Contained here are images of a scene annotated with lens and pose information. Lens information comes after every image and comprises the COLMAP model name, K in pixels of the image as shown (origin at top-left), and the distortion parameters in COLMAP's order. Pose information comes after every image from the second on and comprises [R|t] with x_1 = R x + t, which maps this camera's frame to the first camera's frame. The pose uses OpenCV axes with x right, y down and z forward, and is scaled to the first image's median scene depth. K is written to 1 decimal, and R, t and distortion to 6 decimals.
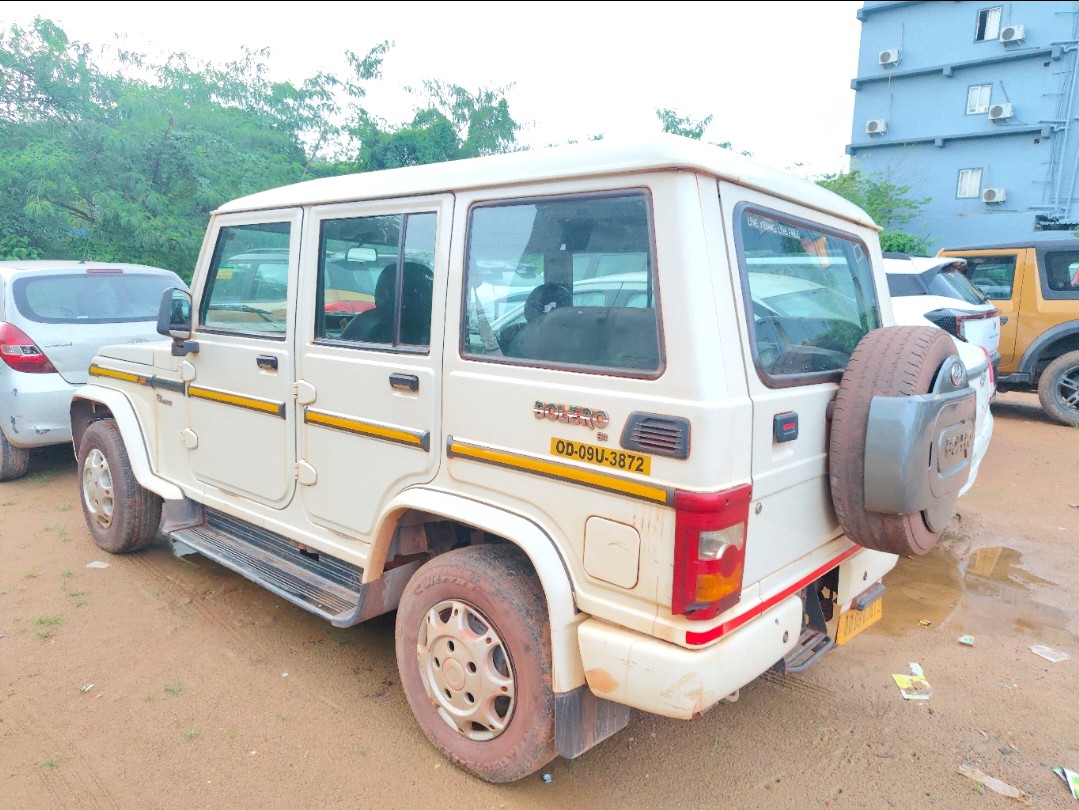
lens RADIAL K [[755.8, 0, 543.4], [0, 755.8, 427.3], [0, 0, 1]] dist [0.045688, -0.043323]
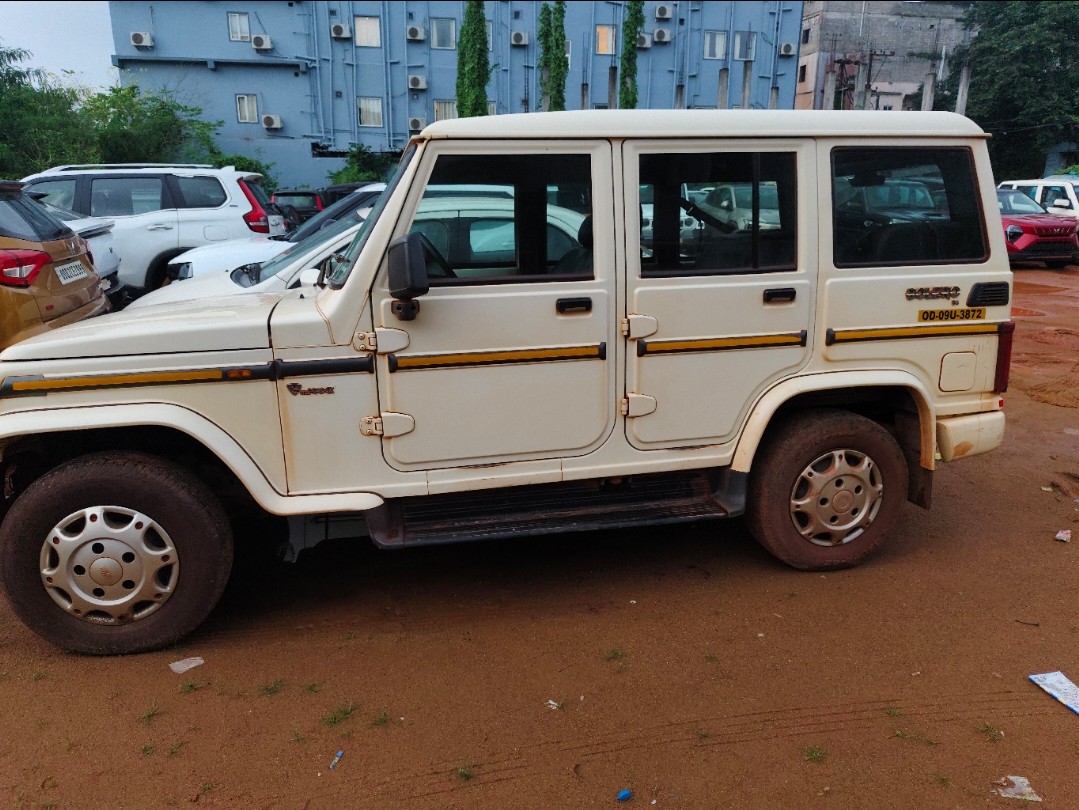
lens RADIAL K [[768.0, 0, 522.6], [0, 768.0, 413.6], [0, 0, 1]] dist [0.014316, -0.003125]
pose [[0.597814, -0.234115, 0.766687, -1.241003], [0.174531, 0.971473, 0.160560, -0.126707], [-0.782405, 0.037826, 0.621620, 0.487662]]
